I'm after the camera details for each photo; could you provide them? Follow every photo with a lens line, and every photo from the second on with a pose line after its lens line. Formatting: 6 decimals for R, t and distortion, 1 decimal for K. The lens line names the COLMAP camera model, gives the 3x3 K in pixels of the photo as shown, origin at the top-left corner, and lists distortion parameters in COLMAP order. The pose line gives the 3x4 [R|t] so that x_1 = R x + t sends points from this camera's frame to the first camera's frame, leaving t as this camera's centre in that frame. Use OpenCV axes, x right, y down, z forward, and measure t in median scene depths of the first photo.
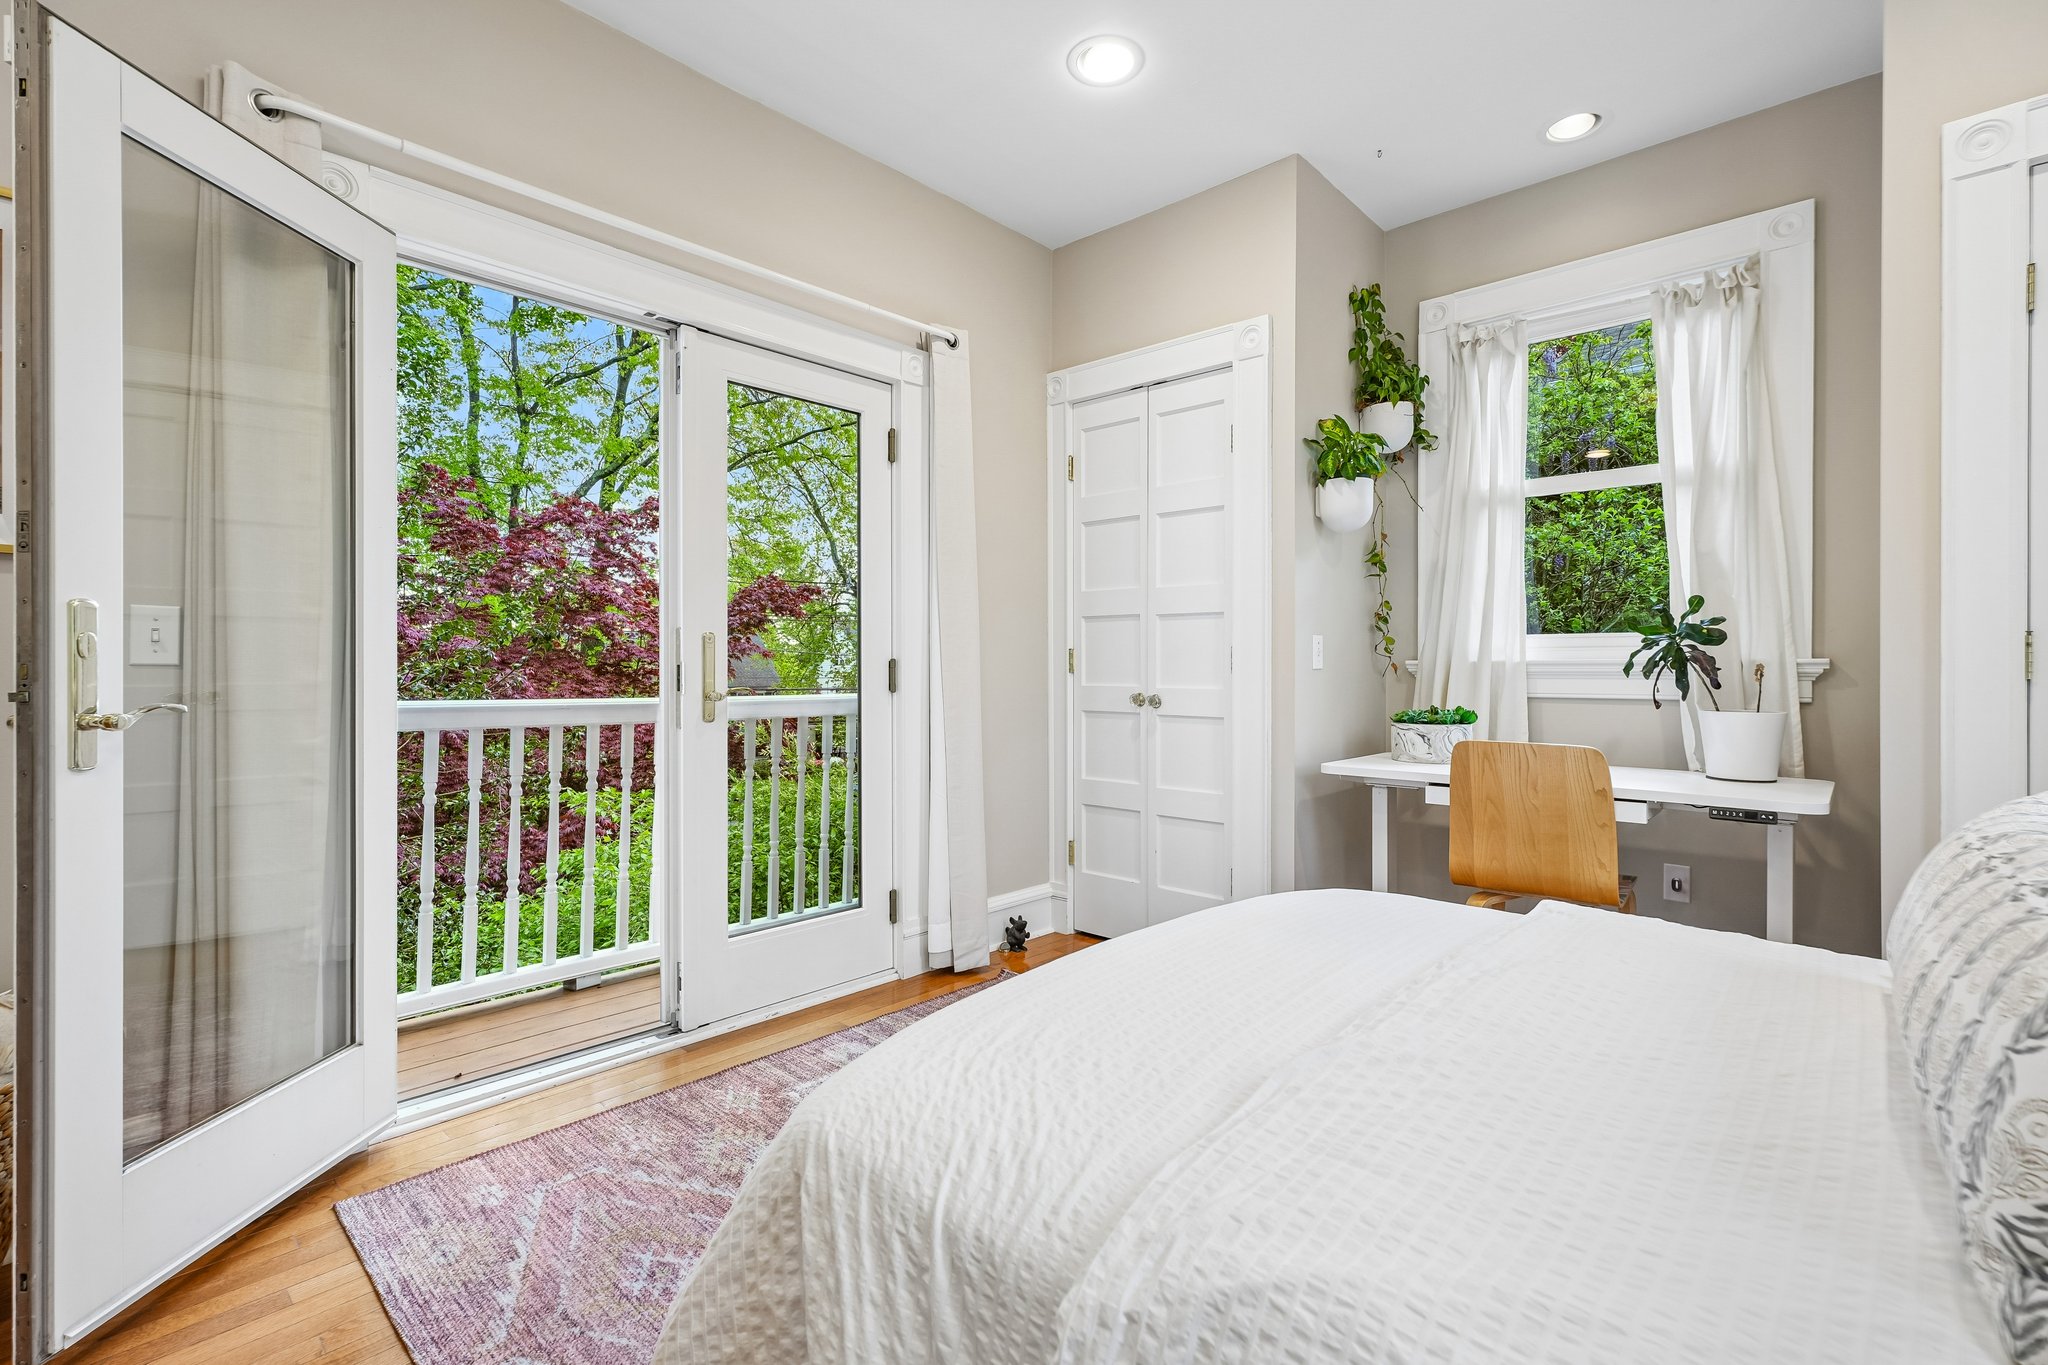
lens RADIAL K [[924.0, 0, 1032.7], [0, 924.0, 669.0], [0, 0, 1]] dist [-0.000762, 0.002969]
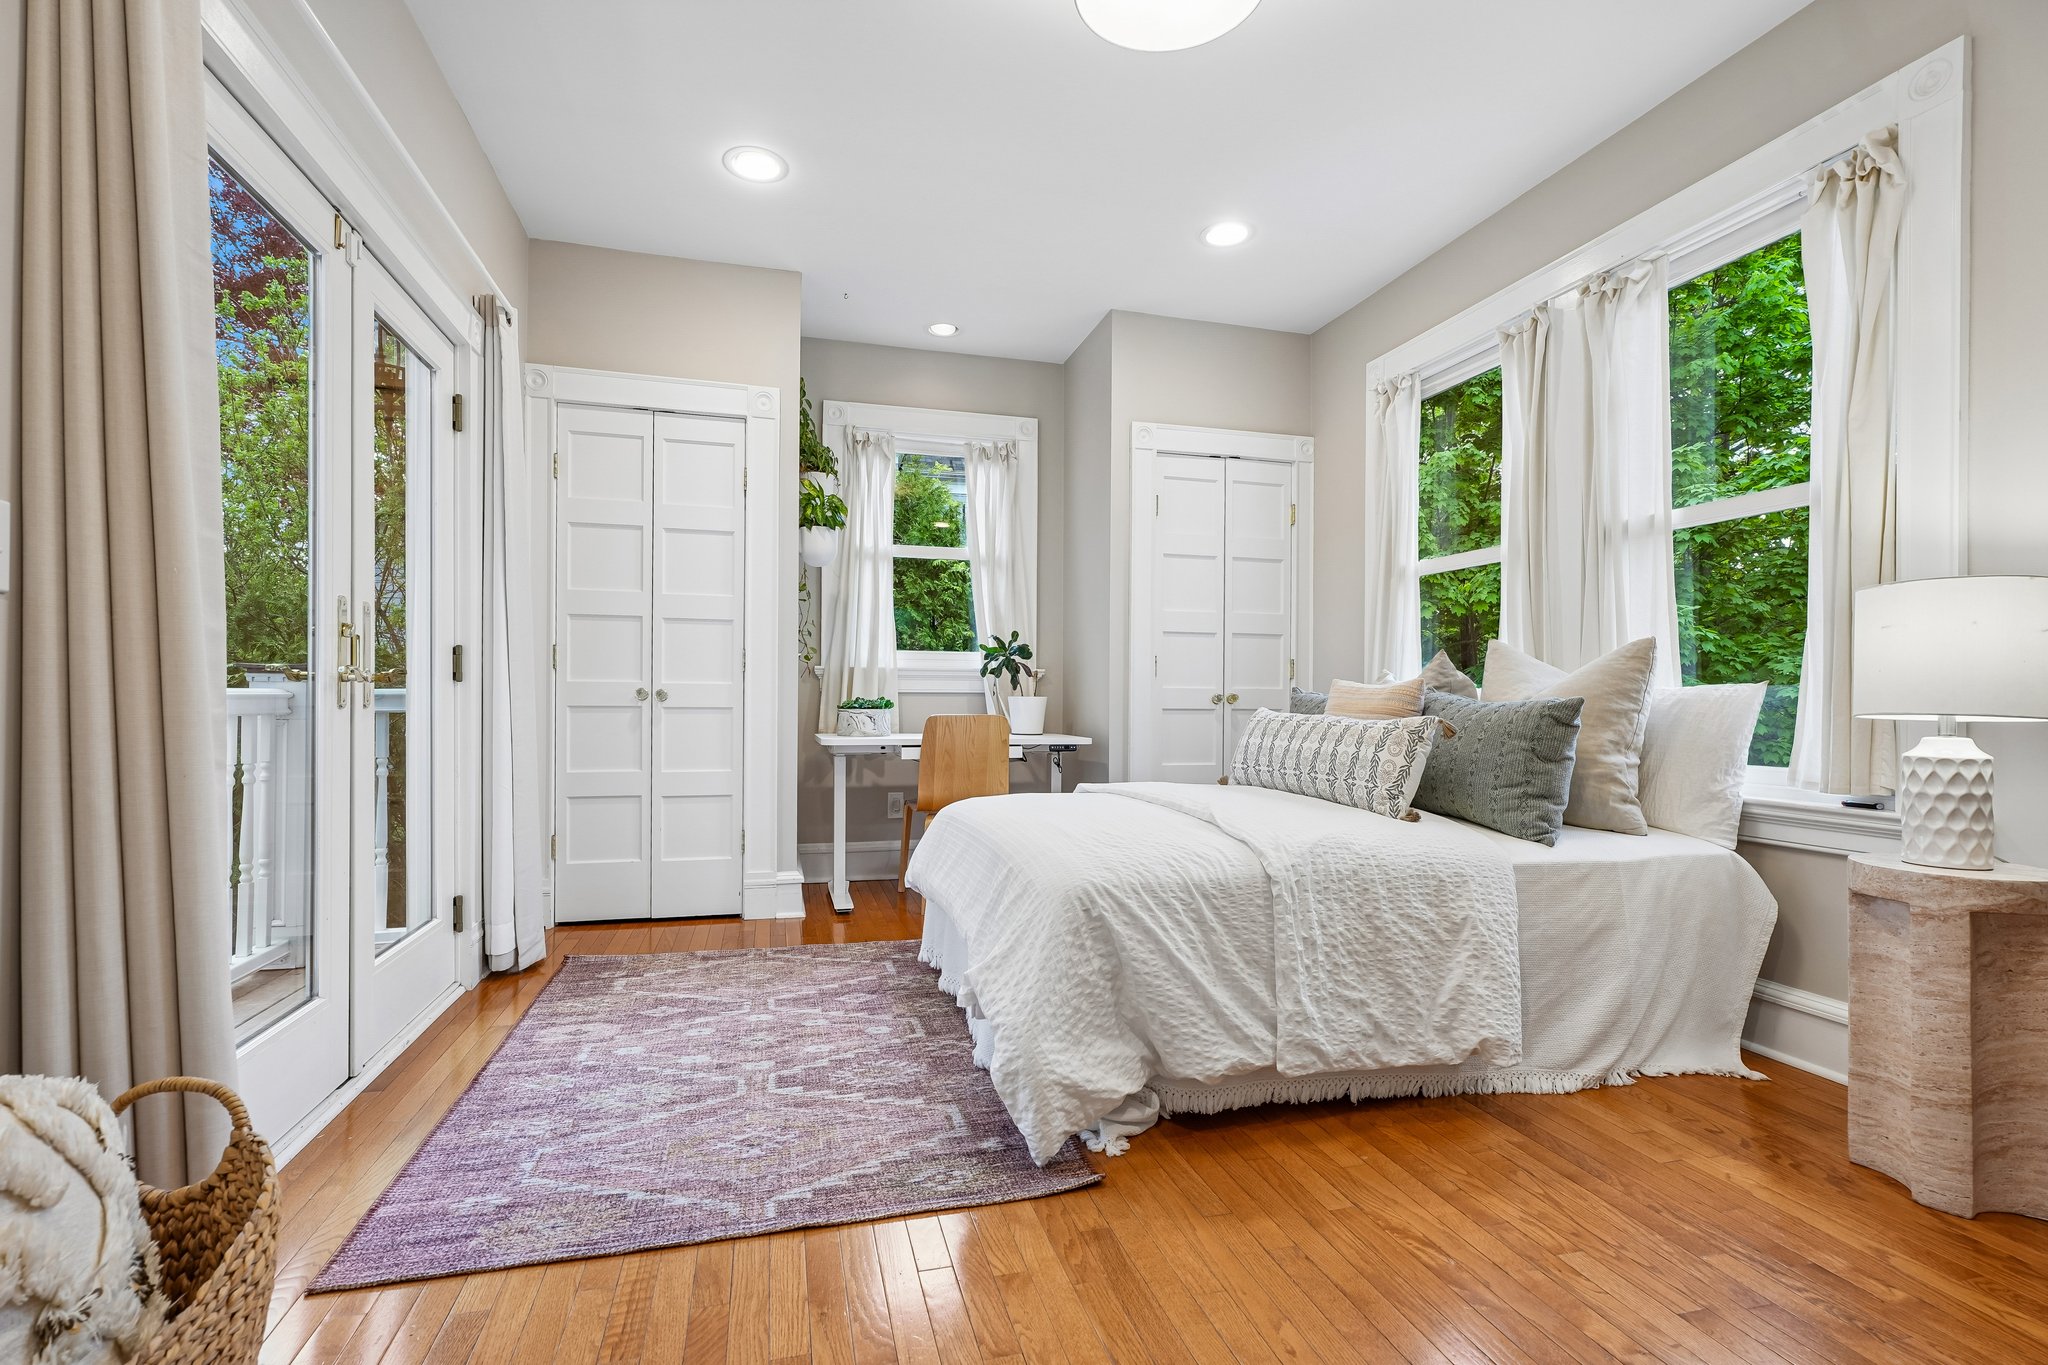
lens RADIAL K [[924.0, 0, 1015.6], [0, 924.0, 698.8], [0, 0, 1]] dist [-0.000762, 0.002969]
pose [[0.543224, 0.000683, 0.839588, -0.653933], [-0.005590, 0.999980, 0.002803, 0.038476], [-0.839569, -0.006217, 0.543217, 0.035372]]
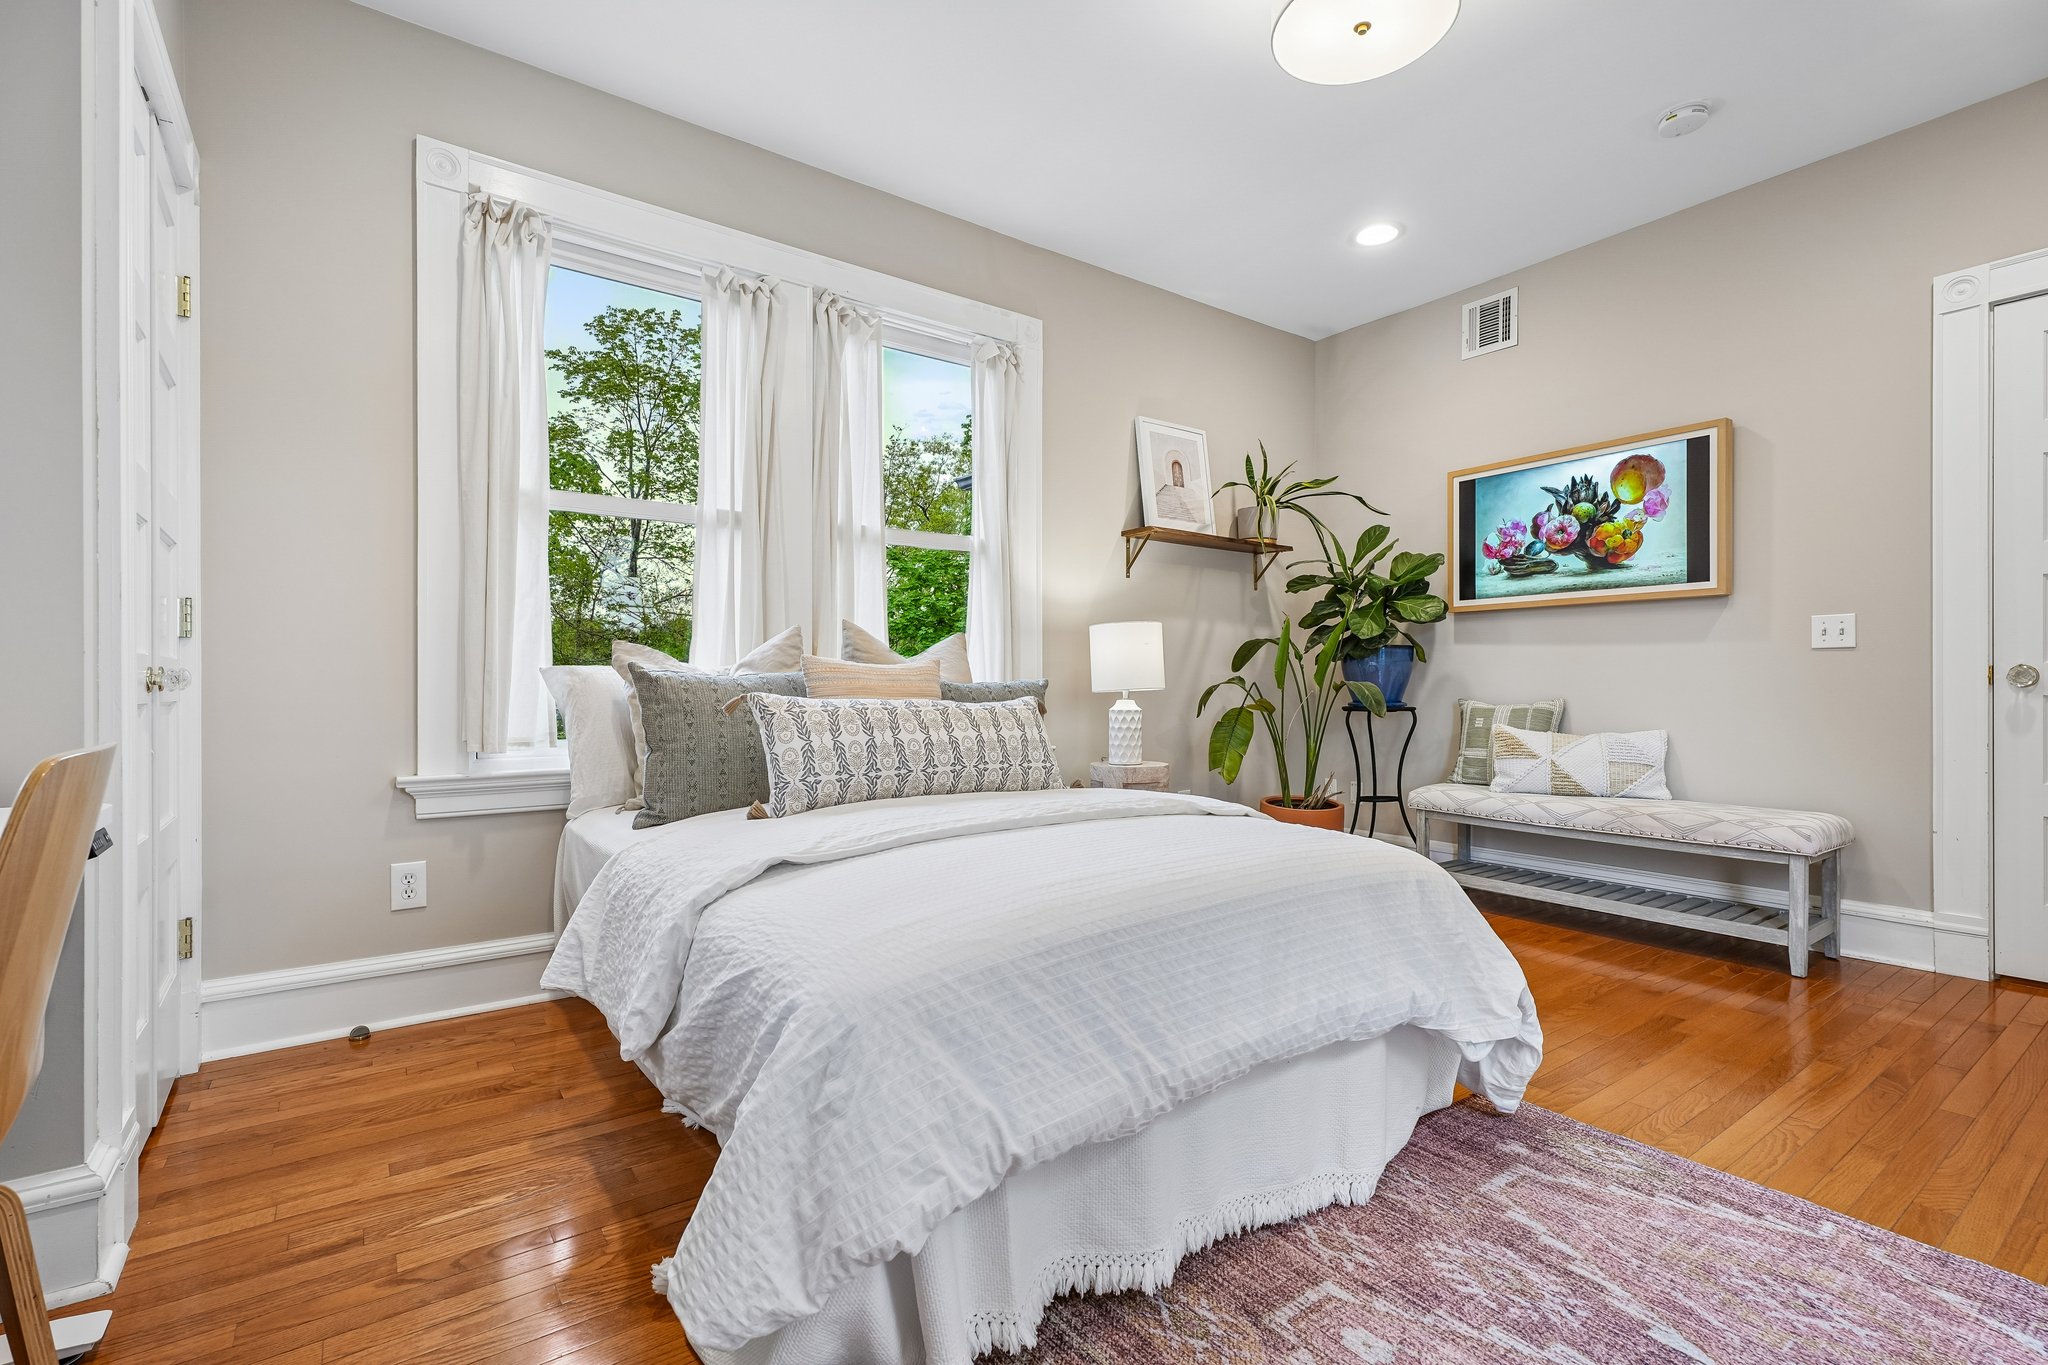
lens RADIAL K [[924.0, 0, 1011.5], [0, 924.0, 685.5], [0, 0, 1]] dist [-0.000762, 0.002969]
pose [[-0.977491, -0.005219, 0.210914, 0.073747], [-0.004915, 0.999986, 0.001963, 0.041712], [-0.210921, 0.000882, -0.977503, 1.067145]]
